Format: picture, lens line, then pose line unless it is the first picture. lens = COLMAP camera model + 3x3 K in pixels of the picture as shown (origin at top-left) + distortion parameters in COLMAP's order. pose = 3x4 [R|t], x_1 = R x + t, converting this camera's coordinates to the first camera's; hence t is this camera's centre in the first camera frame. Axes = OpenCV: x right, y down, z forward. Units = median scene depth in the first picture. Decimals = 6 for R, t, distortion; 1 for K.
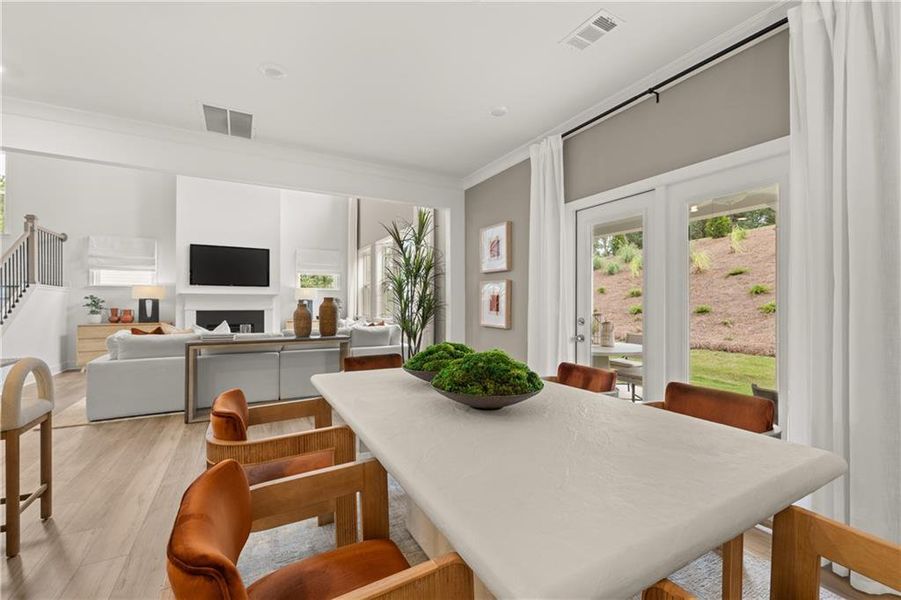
lens RADIAL K [[379.0, 0, 443.4], [0, 379.0, 302.6], [0, 0, 1]] dist [0.000243, -0.000242]
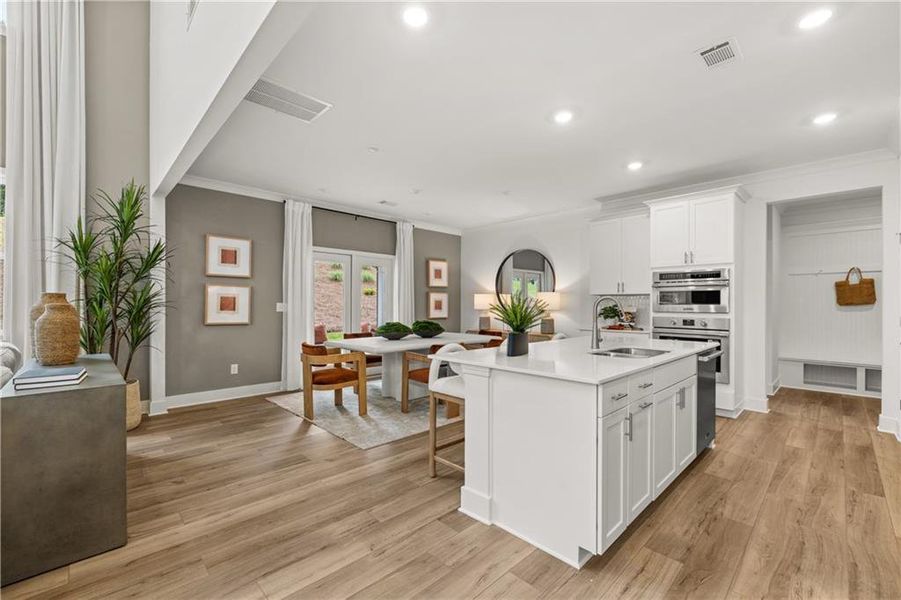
lens RADIAL K [[379.0, 0, 448.5], [0, 379.0, 303.1], [0, 0, 1]] dist [0.000243, -0.000242]
pose [[-0.274015, 0.001177, 0.961725, -0.696223], [-0.006486, 0.999974, -0.003072, 0.000465], [-0.961704, -0.007080, -0.274000, 0.398848]]
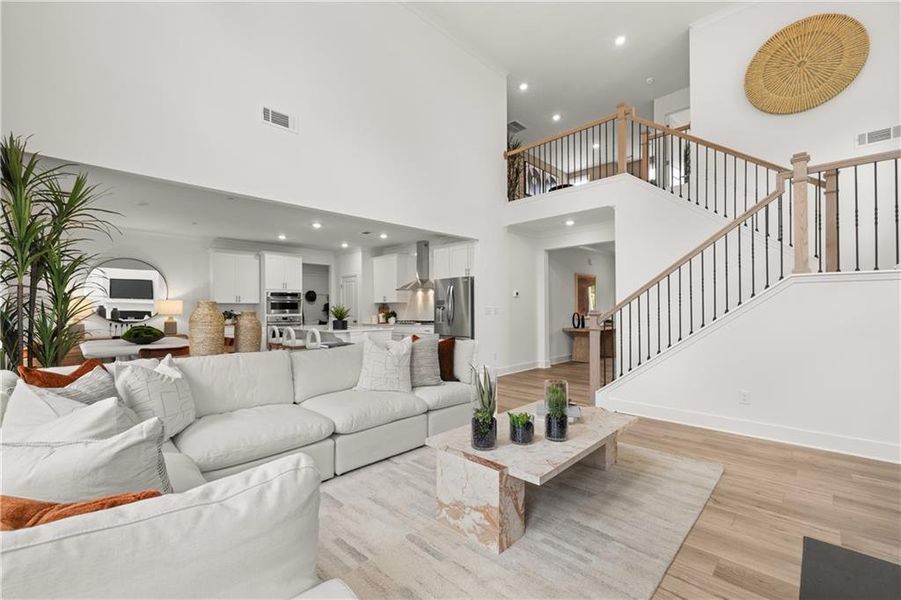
lens RADIAL K [[379.0, 0, 445.4], [0, 379.0, 309.0], [0, 0, 1]] dist [0.000243, -0.000242]
pose [[-0.952512, 0.002282, -0.304492, -0.327858], [0.003596, 0.999986, -0.003754, 0.003179], [0.304479, -0.004671, -0.952508, 1.183679]]
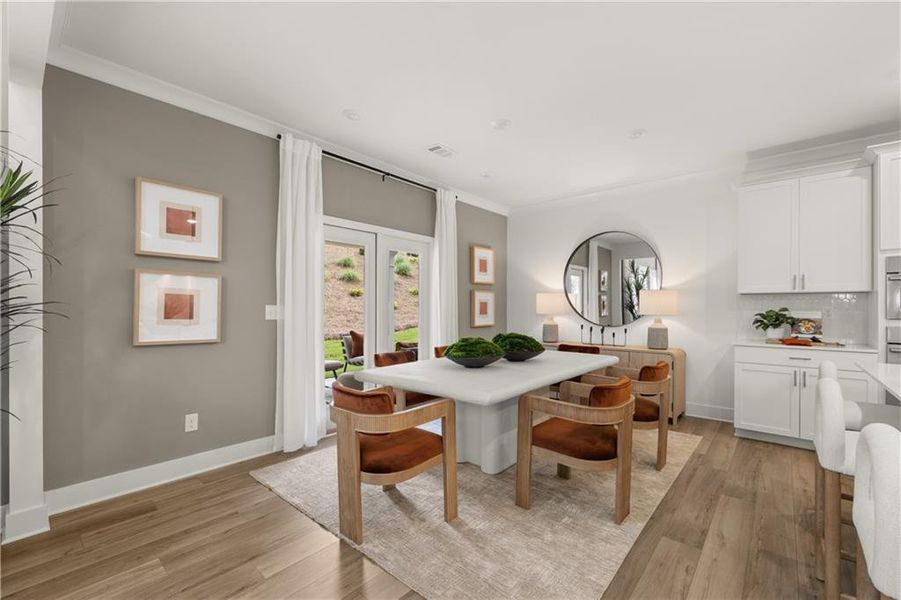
lens RADIAL K [[379.0, 0, 449.7], [0, 379.0, 307.3], [0, 0, 1]] dist [0.000243, -0.000242]
pose [[-0.354872, -0.002515, 0.934912, -0.377140], [-0.005637, 0.999984, 0.000550, 0.000787], [-0.934898, -0.005075, -0.354880, 0.476631]]
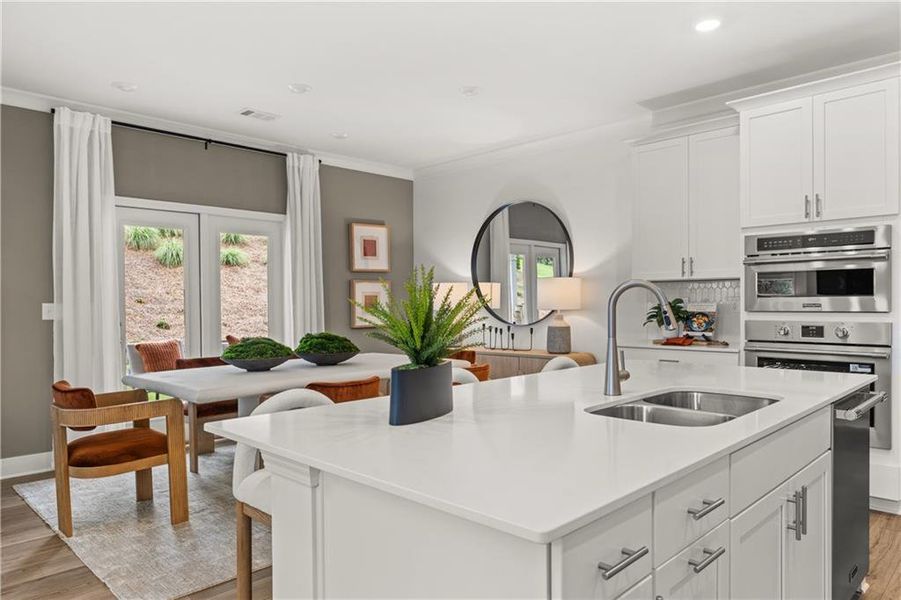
lens RADIAL K [[598.8, 0, 447.7], [0, 598.8, 308.8], [0, 0, 1]] dist [-0.003036, 0.007206]
pose [[-0.292693, -0.009608, 0.956158, -0.604148], [0.006065, 0.999911, 0.011904, 0.000606], [-0.956187, 0.009283, -0.292609, 0.297432]]
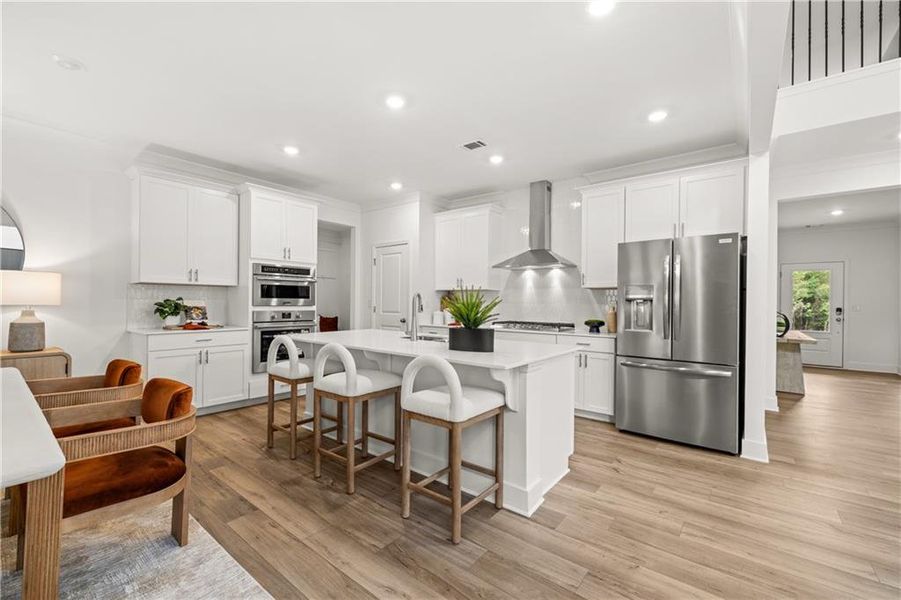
lens RADIAL K [[379.0, 0, 447.4], [0, 379.0, 300.4], [0, 0, 1]] dist [0.000243, -0.000242]
pose [[-0.919018, -0.014225, -0.393959, -0.203158], [-0.012982, 0.999899, -0.005821, 0.002037], [0.394001, -0.000235, -0.919110, 0.558158]]
